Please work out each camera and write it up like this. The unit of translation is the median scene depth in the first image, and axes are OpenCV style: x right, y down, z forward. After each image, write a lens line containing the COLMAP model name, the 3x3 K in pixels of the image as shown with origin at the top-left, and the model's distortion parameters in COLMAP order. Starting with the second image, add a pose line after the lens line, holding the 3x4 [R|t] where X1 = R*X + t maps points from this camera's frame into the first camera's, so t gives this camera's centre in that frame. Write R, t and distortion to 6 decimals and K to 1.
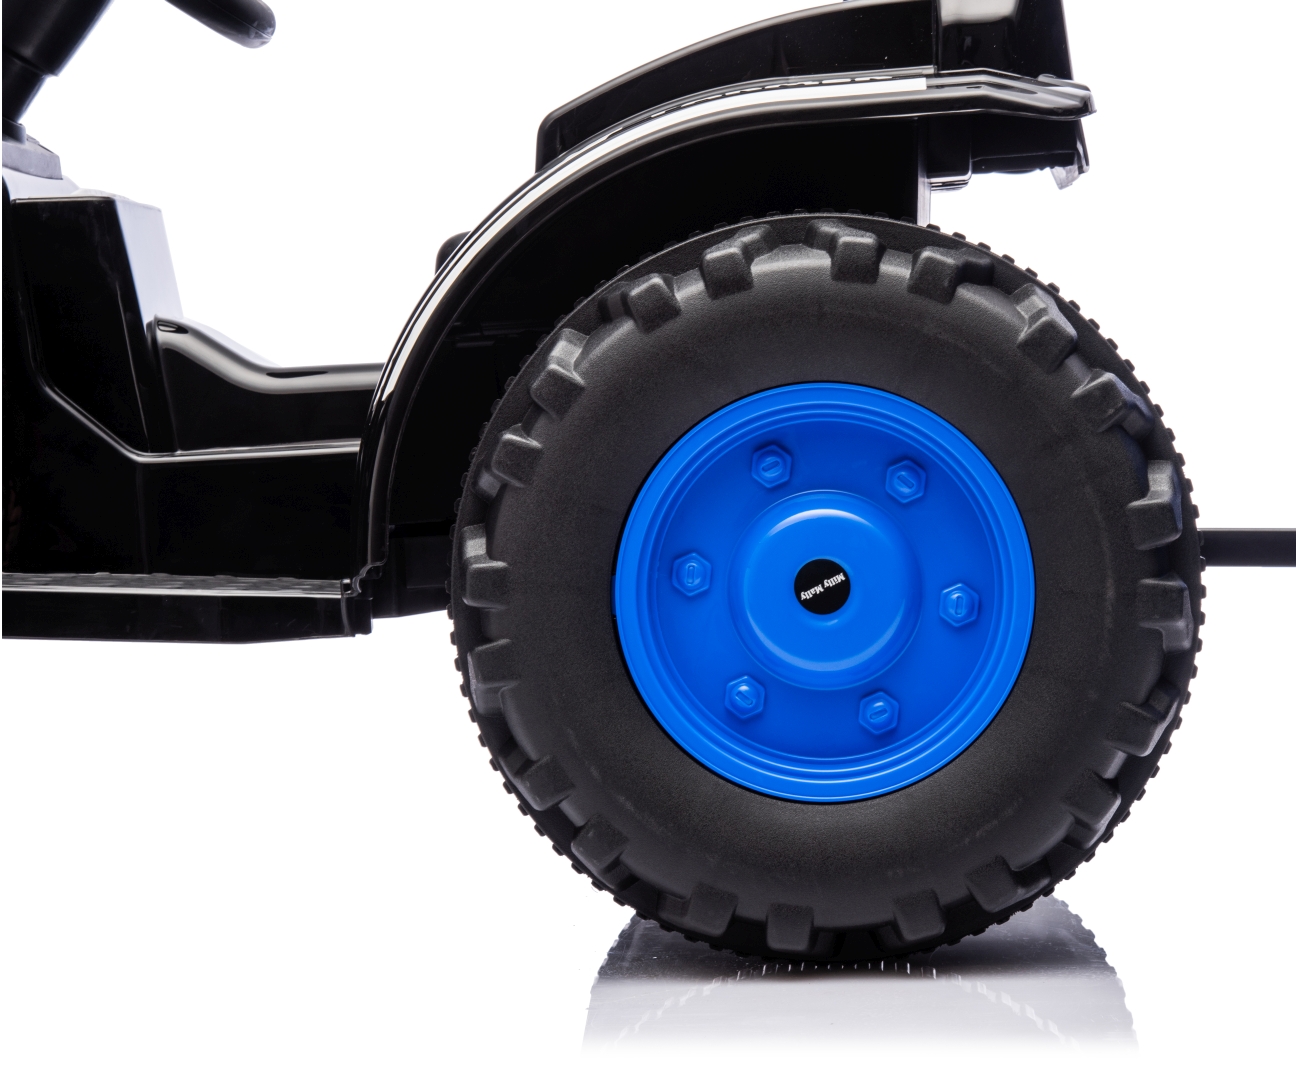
lens RADIAL K [[3602.9, 0, 648.0], [0, 3602.9, 540.0], [0, 0, 1]] dist [0.023503, -0.308792]
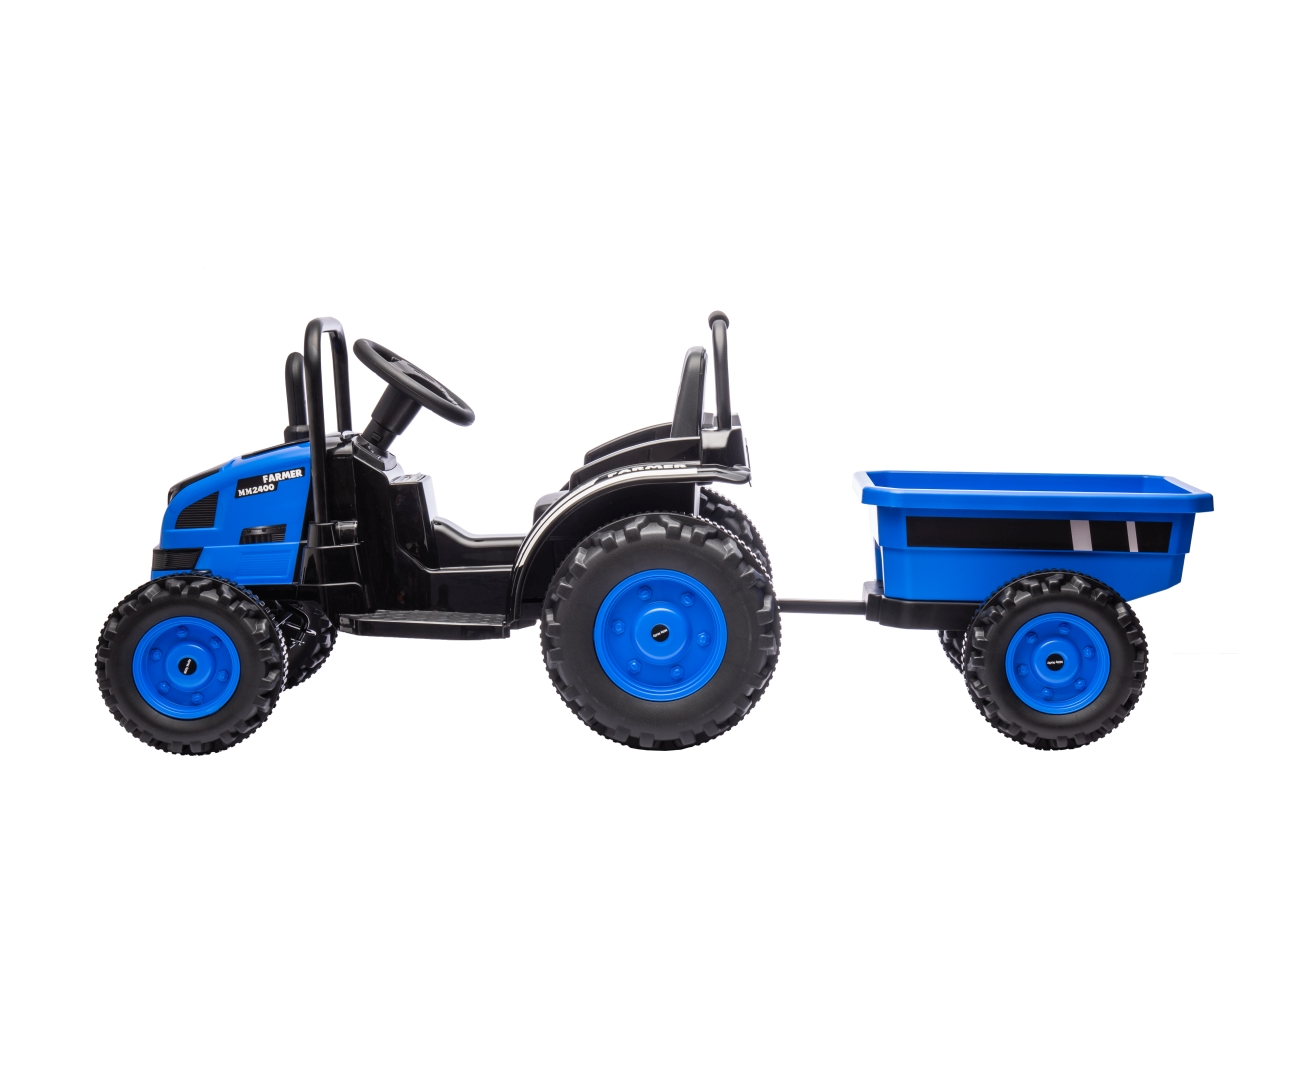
lens RADIAL K [[3092.7, 0, 648.0], [0, 3092.7, 540.0], [0, 0, 1]] dist [0.039973, -0.046826]
pose [[0.998522, 0.022620, 0.049420, -0.097545], [-0.027639, 0.994261, 0.103351, -0.346601], [-0.046798, -0.104564, 0.993416, -1.675592]]
